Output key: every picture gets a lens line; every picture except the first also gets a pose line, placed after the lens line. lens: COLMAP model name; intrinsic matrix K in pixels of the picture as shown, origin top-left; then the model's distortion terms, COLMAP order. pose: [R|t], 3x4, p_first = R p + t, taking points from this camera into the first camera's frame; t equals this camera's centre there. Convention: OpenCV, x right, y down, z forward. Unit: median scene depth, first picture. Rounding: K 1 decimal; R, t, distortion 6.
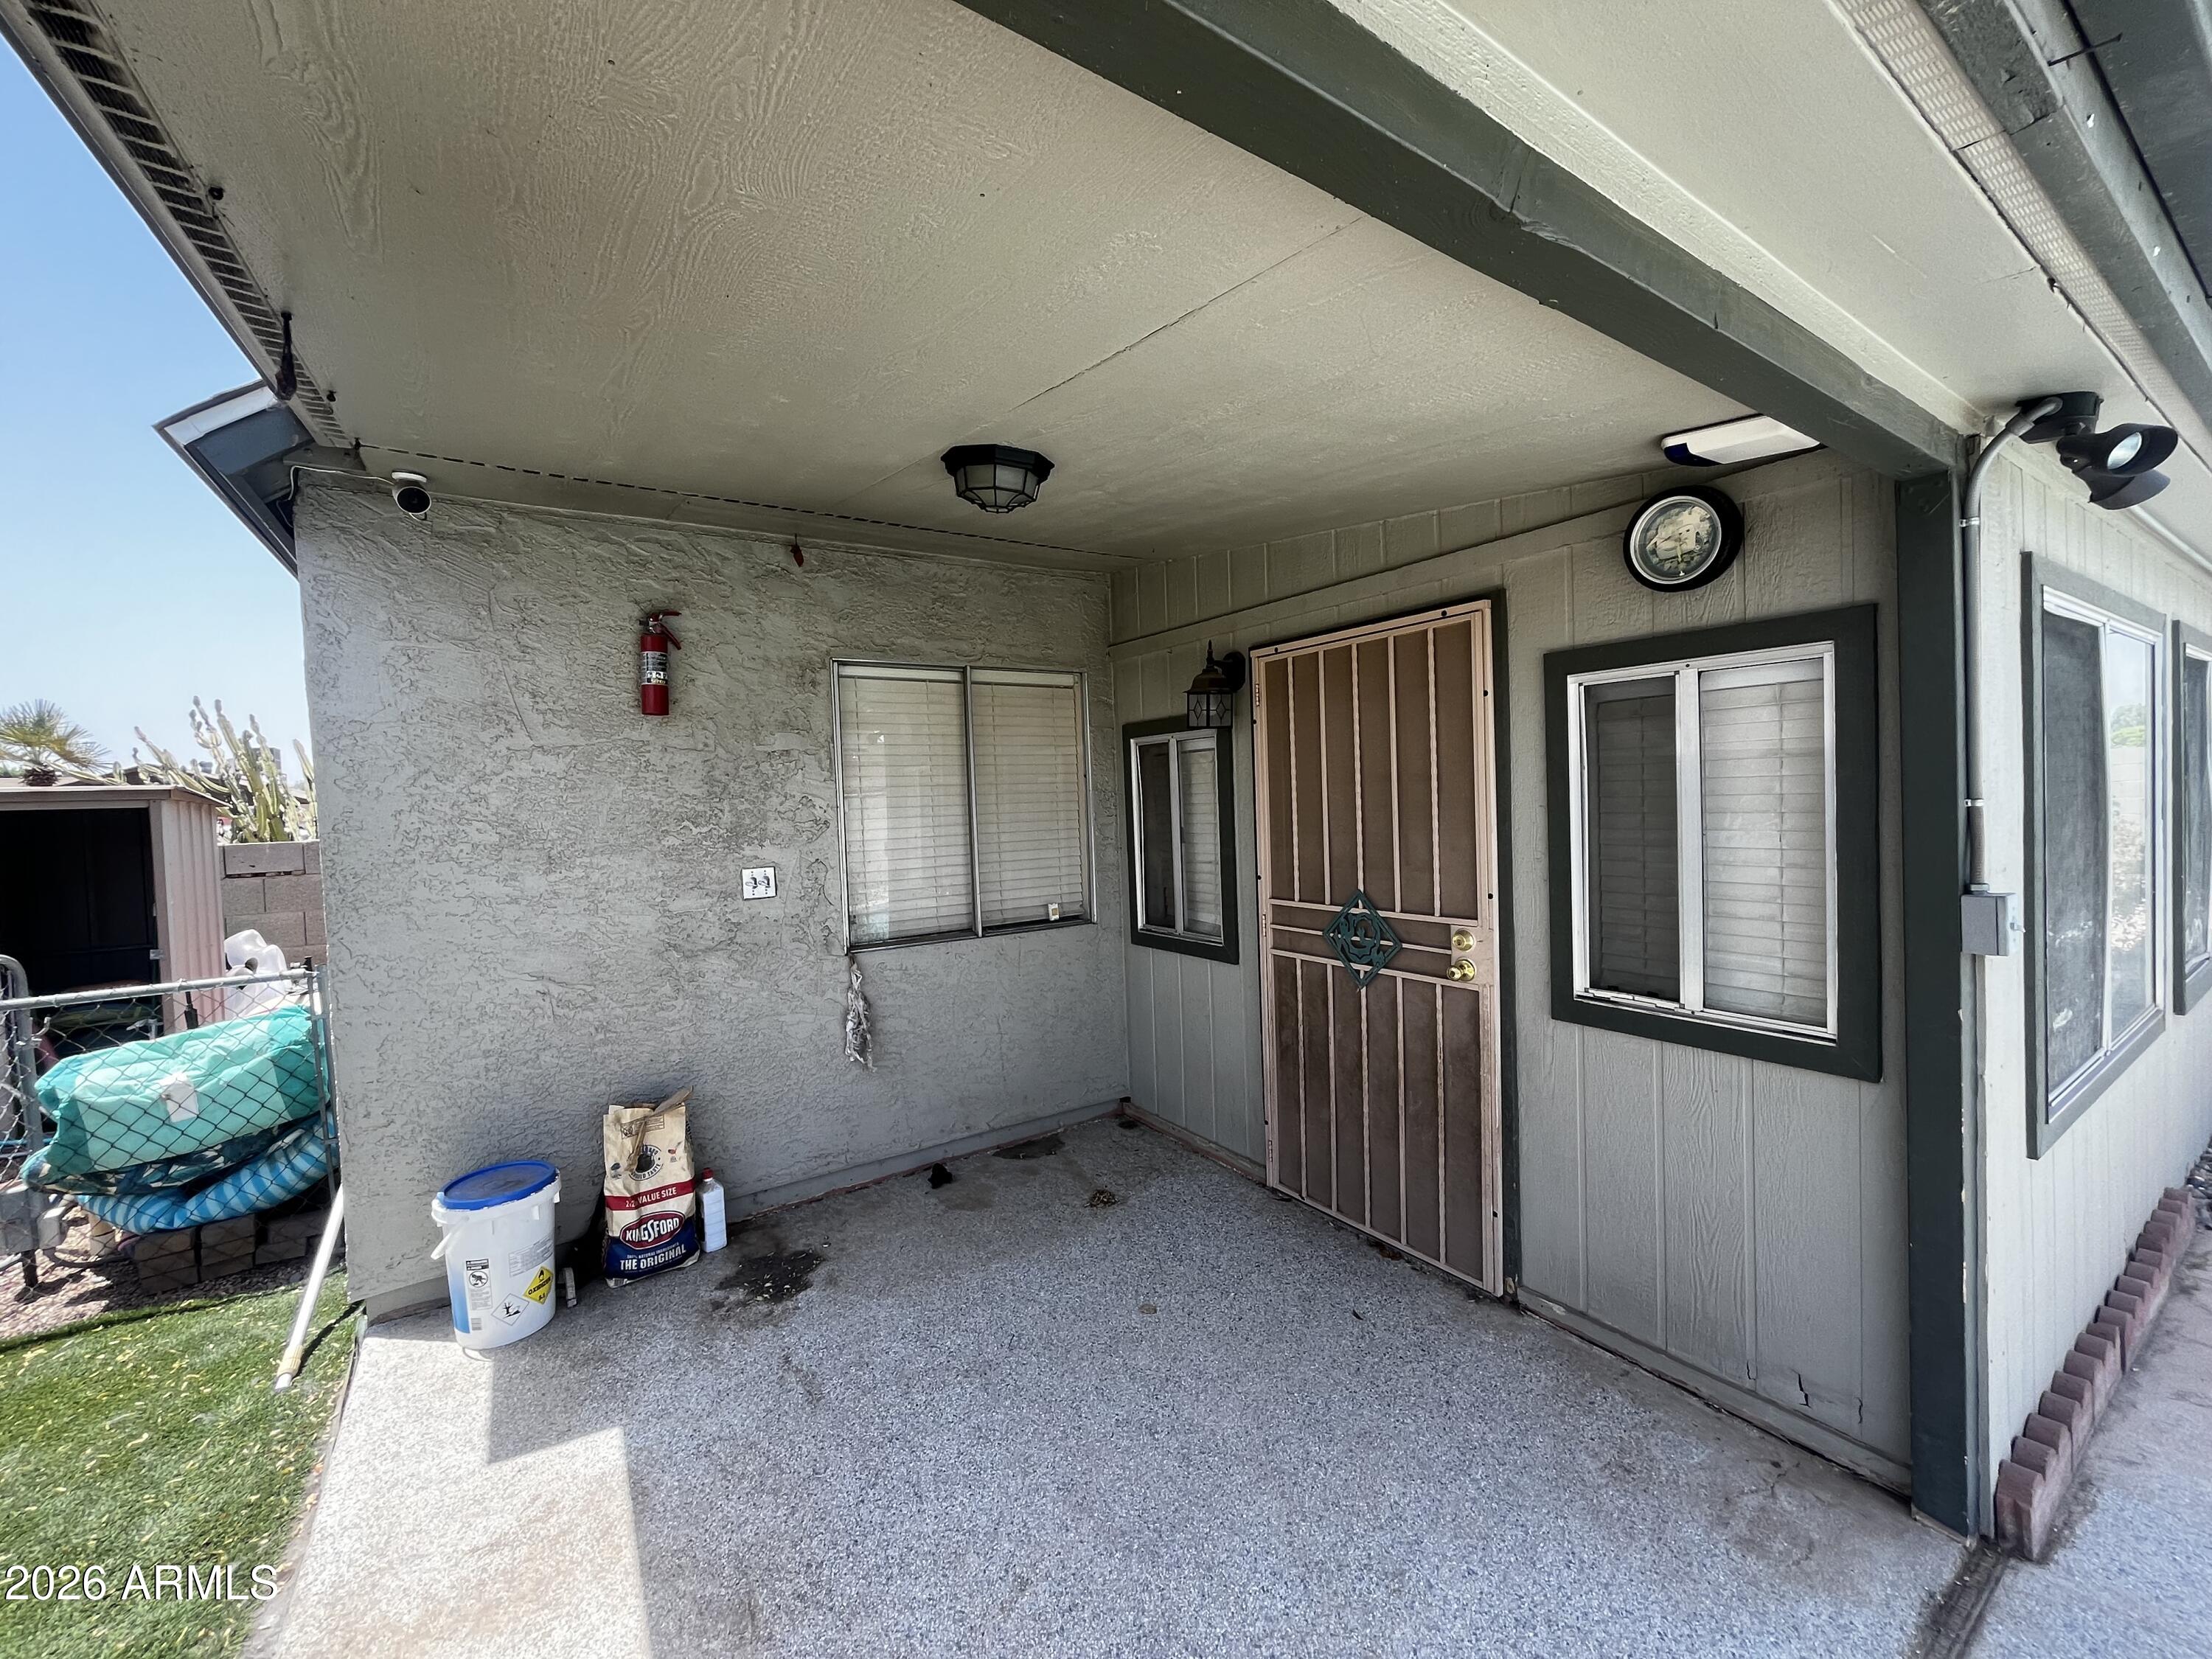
lens RADIAL K [[891.5, 0, 1107.4], [0, 891.5, 823.3], [0, 0, 1]] dist [-0.001598, -0.000291]
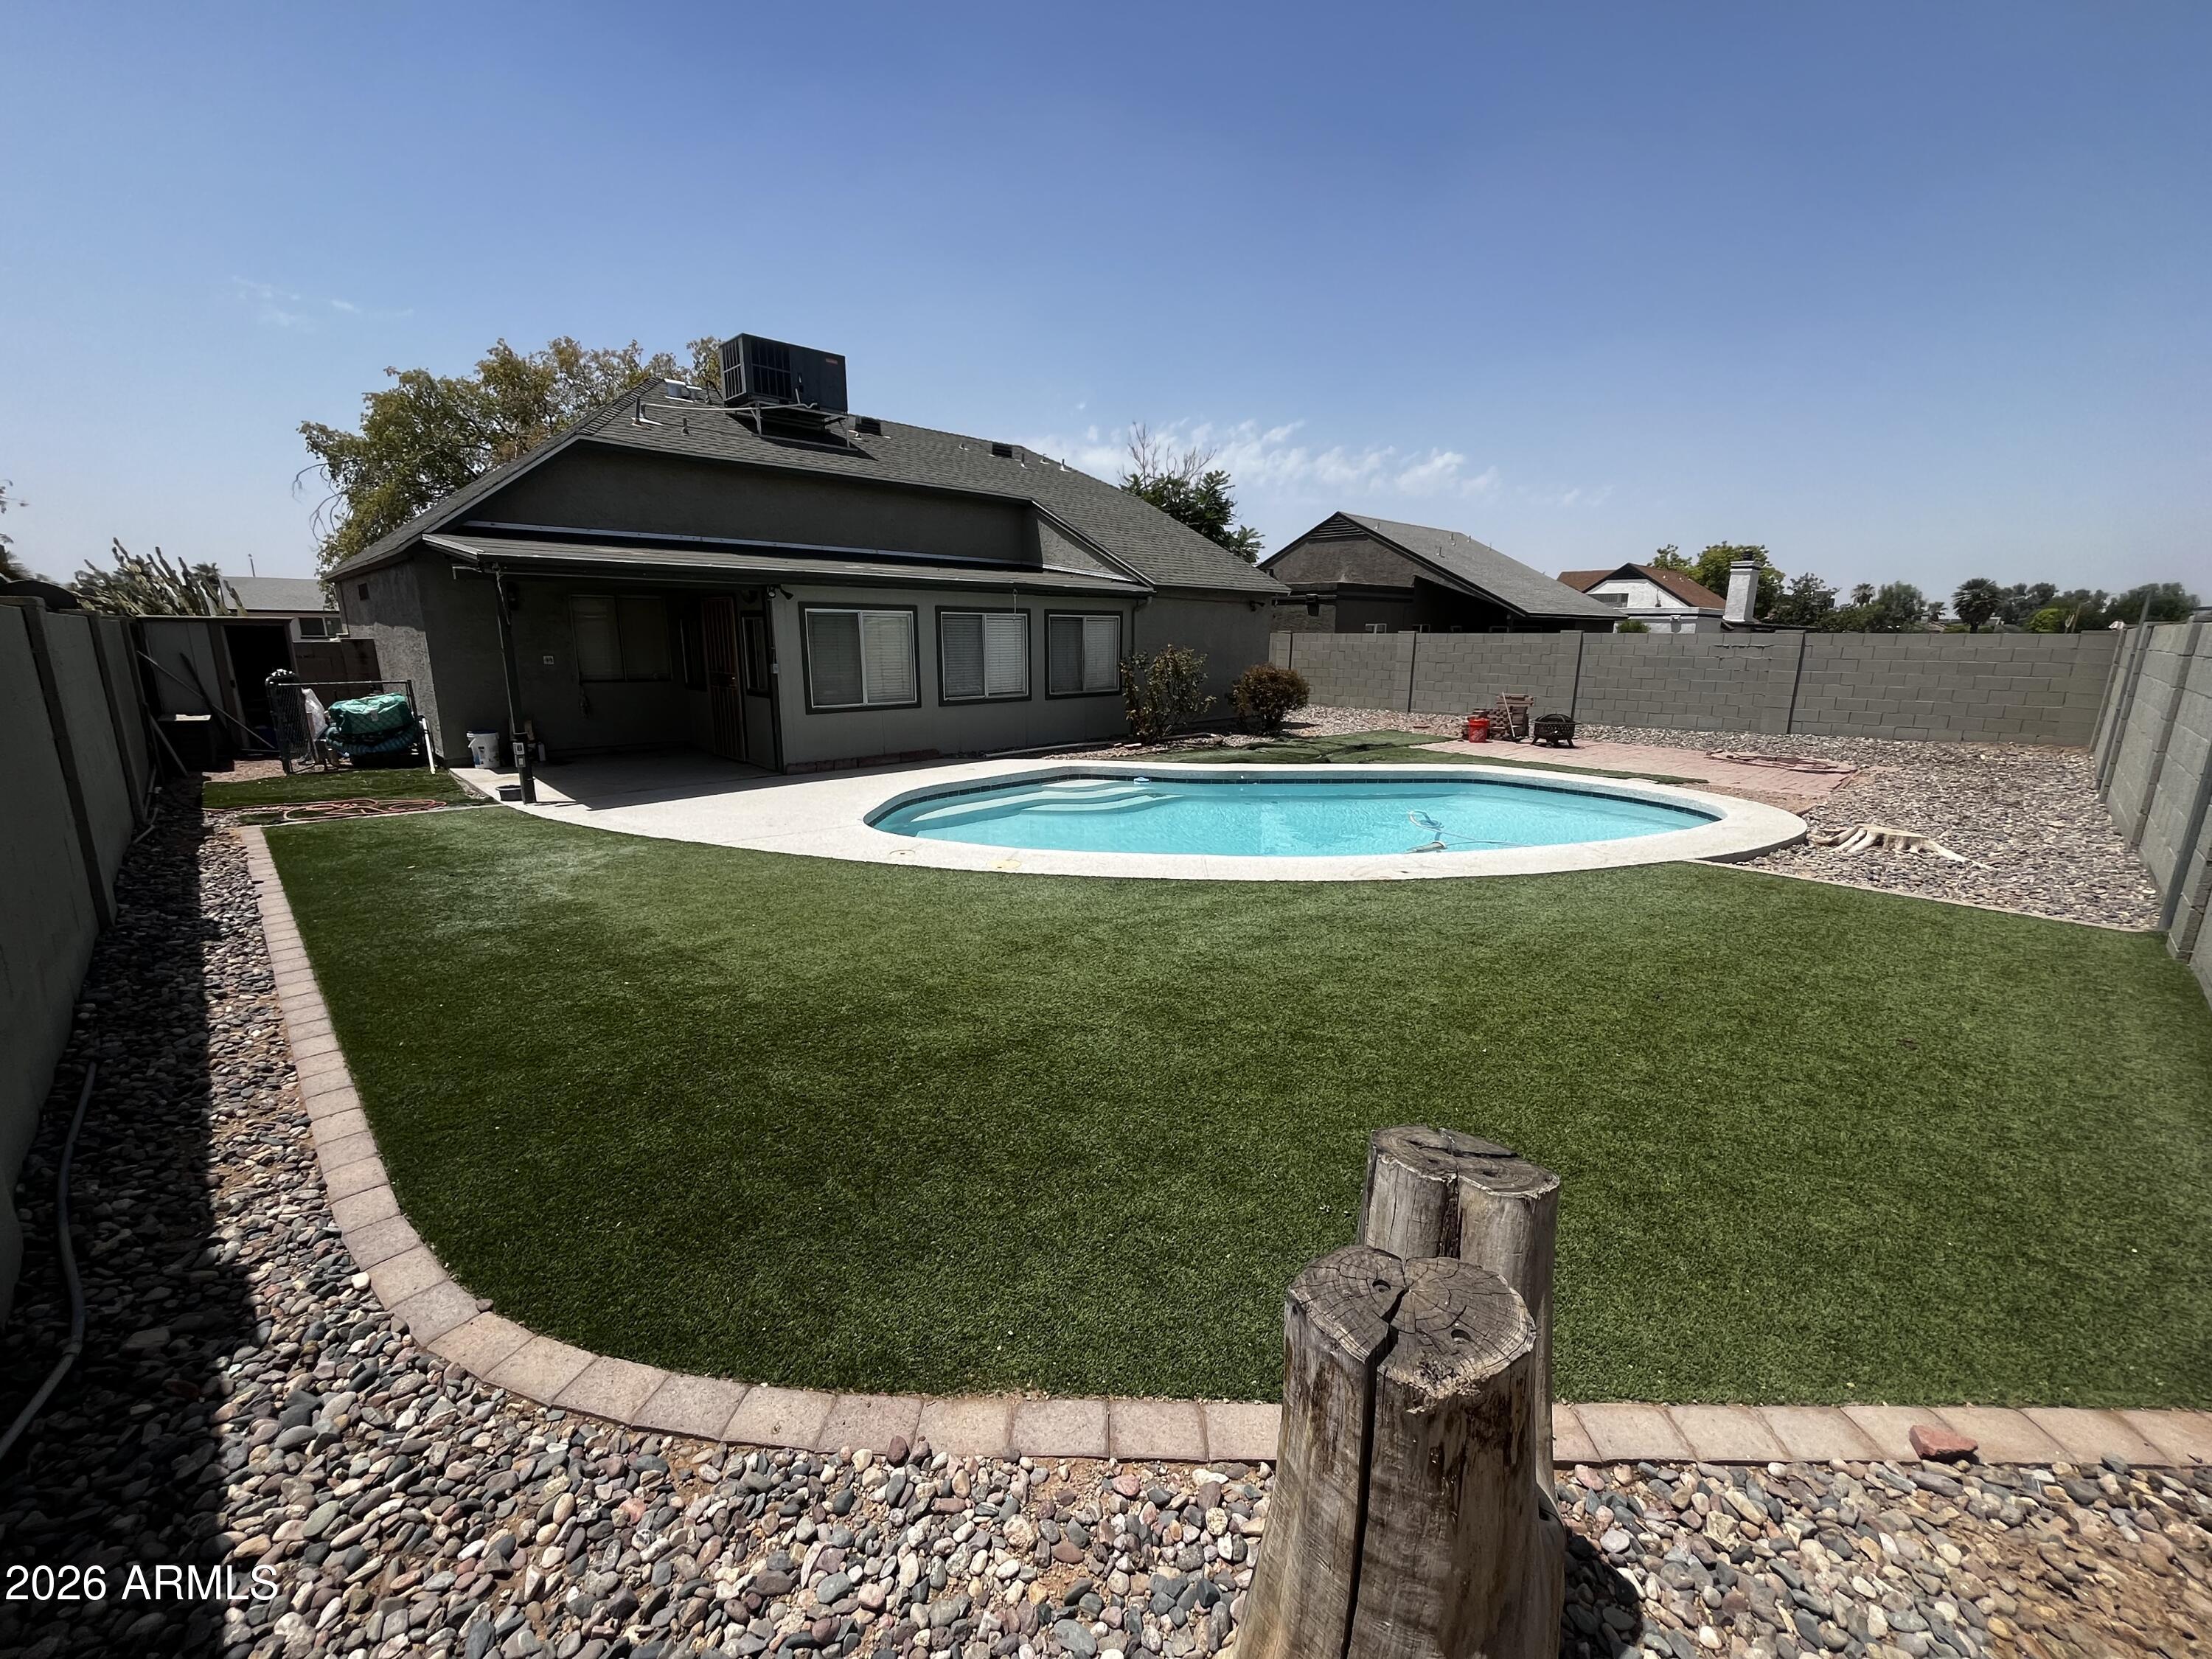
lens RADIAL K [[891.5, 0, 1102.4], [0, 891.5, 825.7], [0, 0, 1]] dist [-0.001598, -0.000291]
pose [[0.980482, 0.001829, 0.196603, 1.063555], [-0.037678, 0.983171, 0.178758, 0.000207], [-0.192967, -0.182676, 0.964050, -2.939463]]
